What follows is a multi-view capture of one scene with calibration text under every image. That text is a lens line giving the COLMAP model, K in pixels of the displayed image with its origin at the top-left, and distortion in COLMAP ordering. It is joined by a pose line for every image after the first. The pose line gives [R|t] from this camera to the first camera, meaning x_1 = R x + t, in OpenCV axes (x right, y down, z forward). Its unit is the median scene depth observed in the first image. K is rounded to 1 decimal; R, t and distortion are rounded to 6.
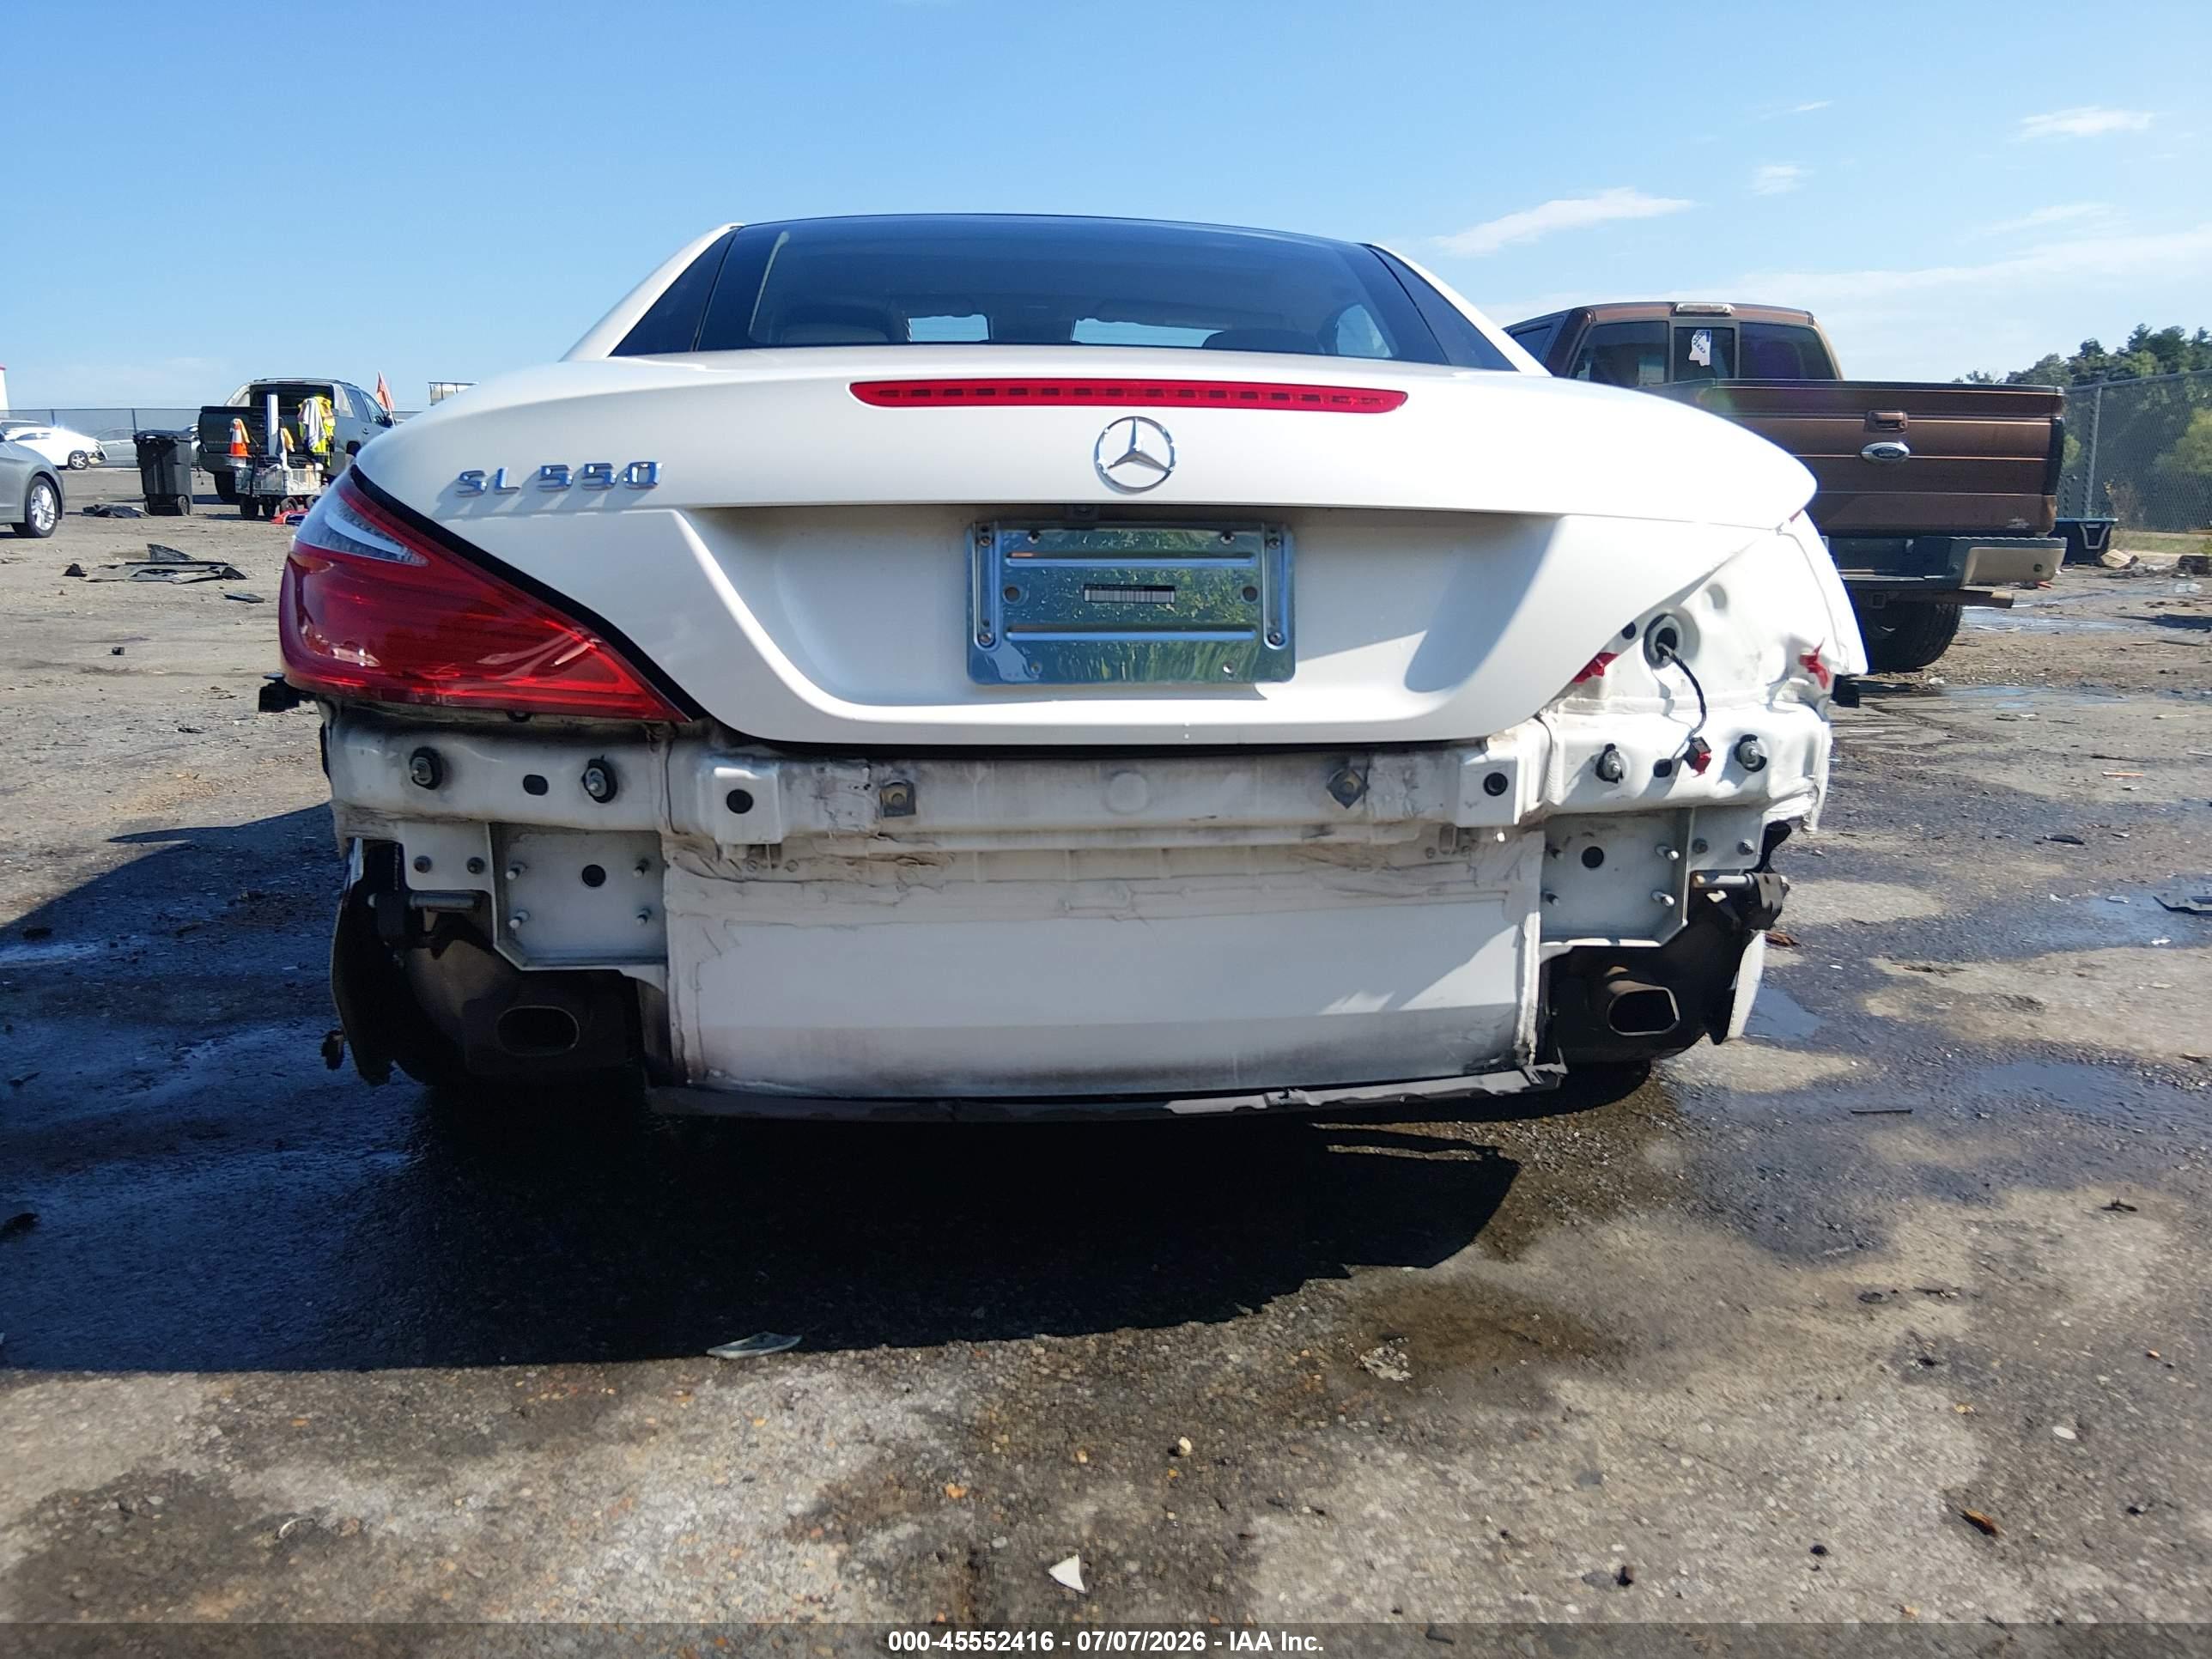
lens RADIAL K [[1671.6, 0, 1089.3], [0, 1671.6, 832.8], [0, 0, 1]] dist [0.059716, -0.107277]
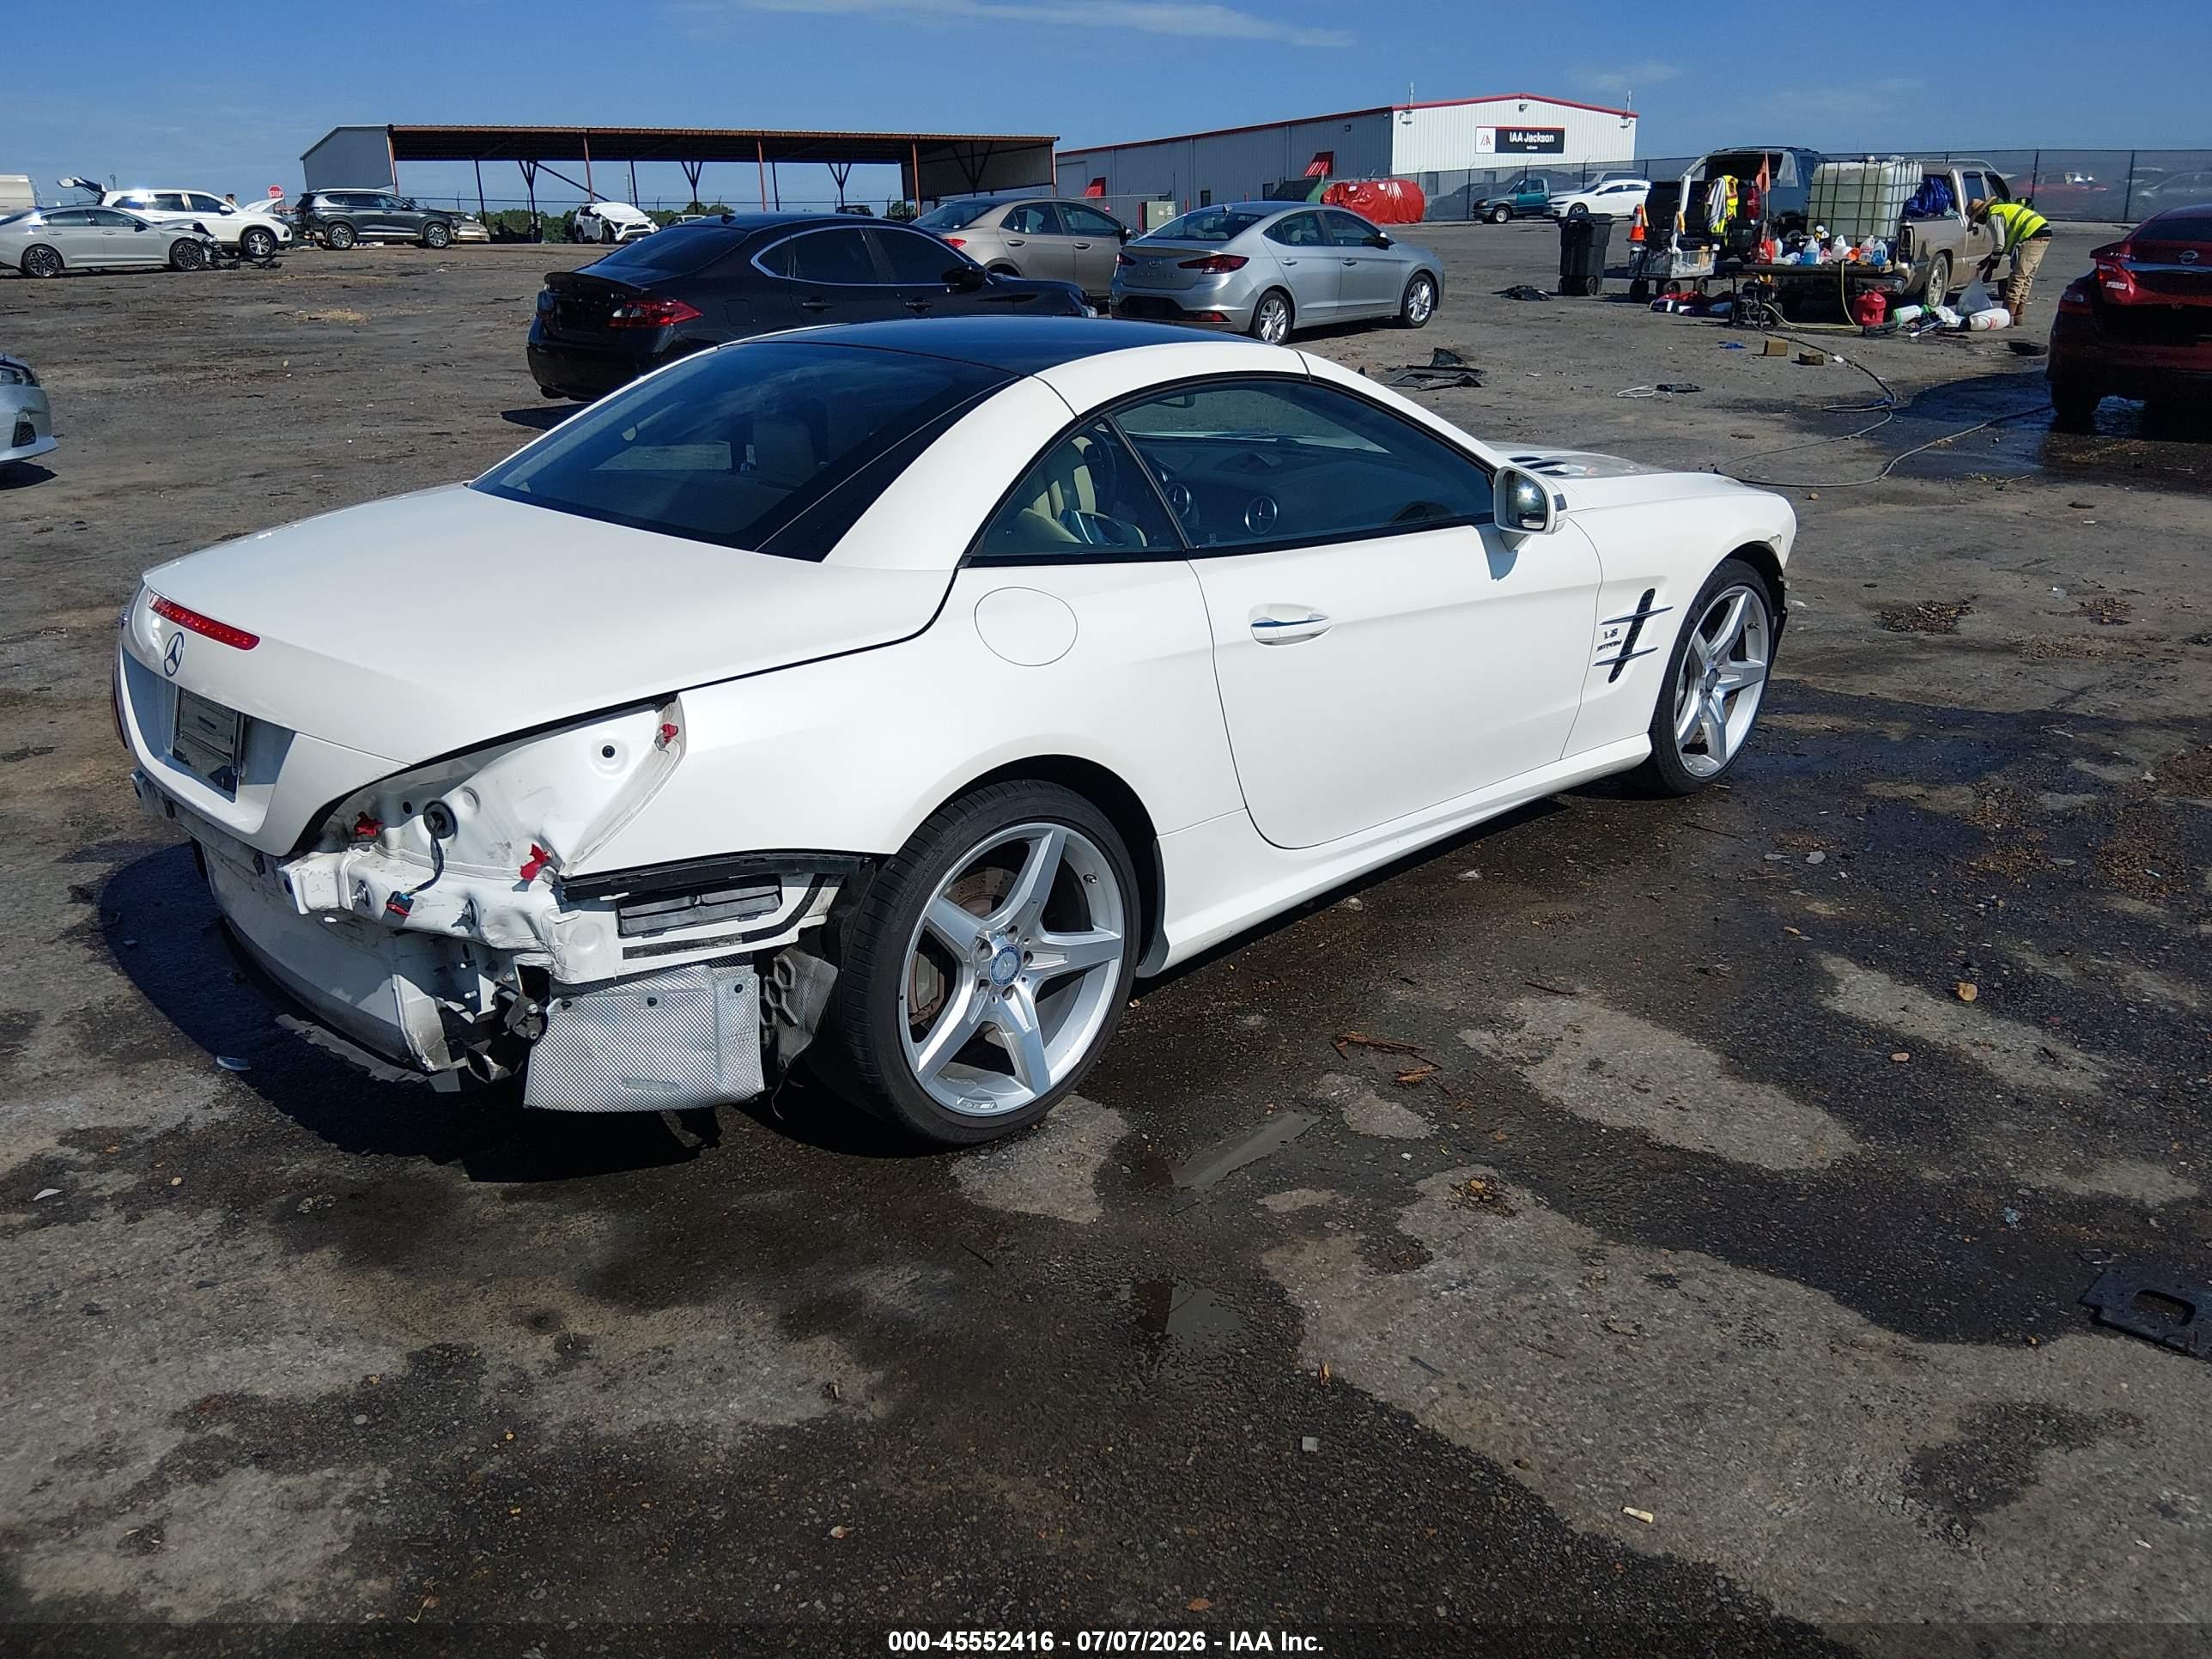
lens RADIAL K [[1671.6, 0, 1082.6], [0, 1671.6, 841.2], [0, 0, 1]] dist [0.059716, -0.107277]
pose [[0.632837, 0.250451, -0.732661, 0.178767], [-0.134685, 0.967423, 0.214367, -0.048995], [0.762481, -0.036981, 0.645953, 0.051227]]
